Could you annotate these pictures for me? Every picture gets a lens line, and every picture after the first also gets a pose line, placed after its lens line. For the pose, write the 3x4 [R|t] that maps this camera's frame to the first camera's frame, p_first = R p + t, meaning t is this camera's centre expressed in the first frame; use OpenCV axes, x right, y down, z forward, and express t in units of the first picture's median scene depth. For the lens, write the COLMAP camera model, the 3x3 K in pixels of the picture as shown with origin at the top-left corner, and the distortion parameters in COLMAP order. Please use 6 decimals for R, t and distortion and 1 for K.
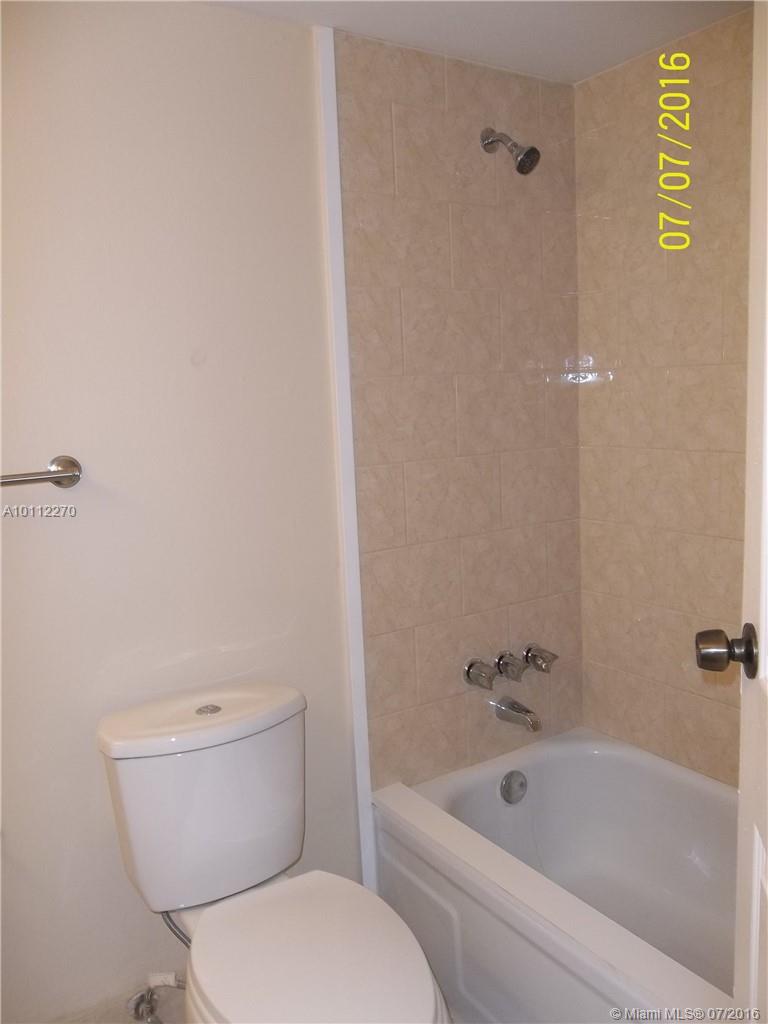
lens RADIAL K [[825.8, 0, 384.0], [0, 825.8, 512.1], [0, 0, 1]] dist [0.004771, 0.001750]
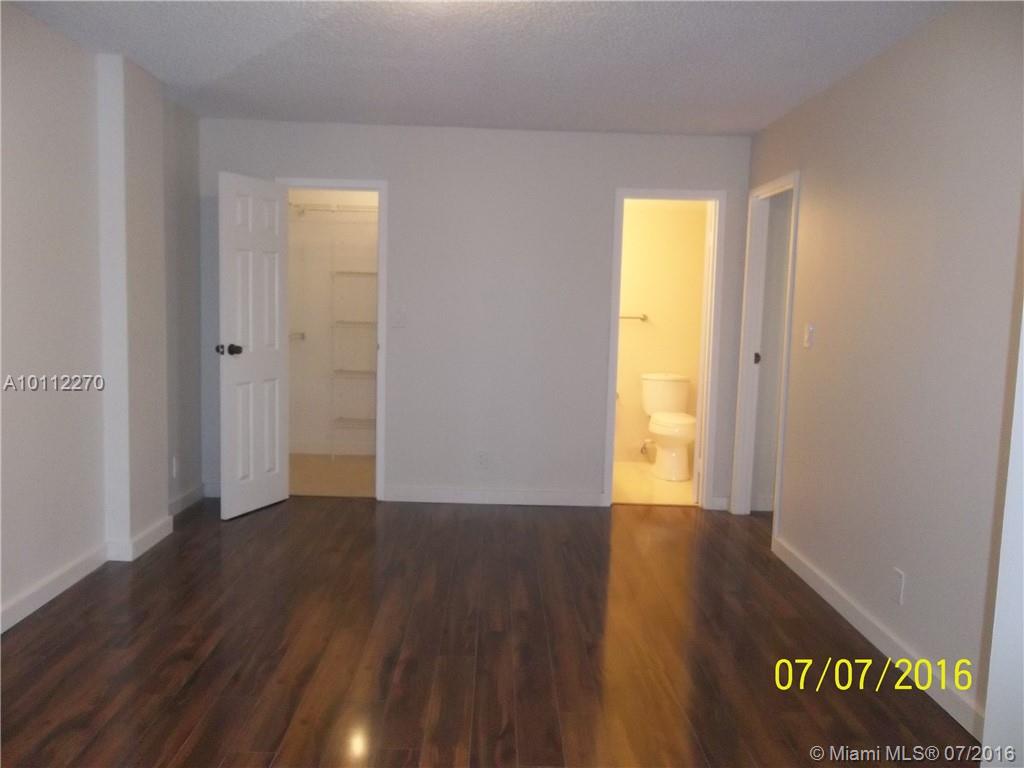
lens RADIAL K [[825.8, 0, 511.8], [0, 825.8, 383.6], [0, 0, 1]] dist [0.004771, 0.001750]
pose [[0.835733, 0.123755, -0.535009, 1.290516], [-0.148166, 0.988959, -0.002689, 0.378353], [0.528769, 0.081517, 0.844842, -2.763538]]
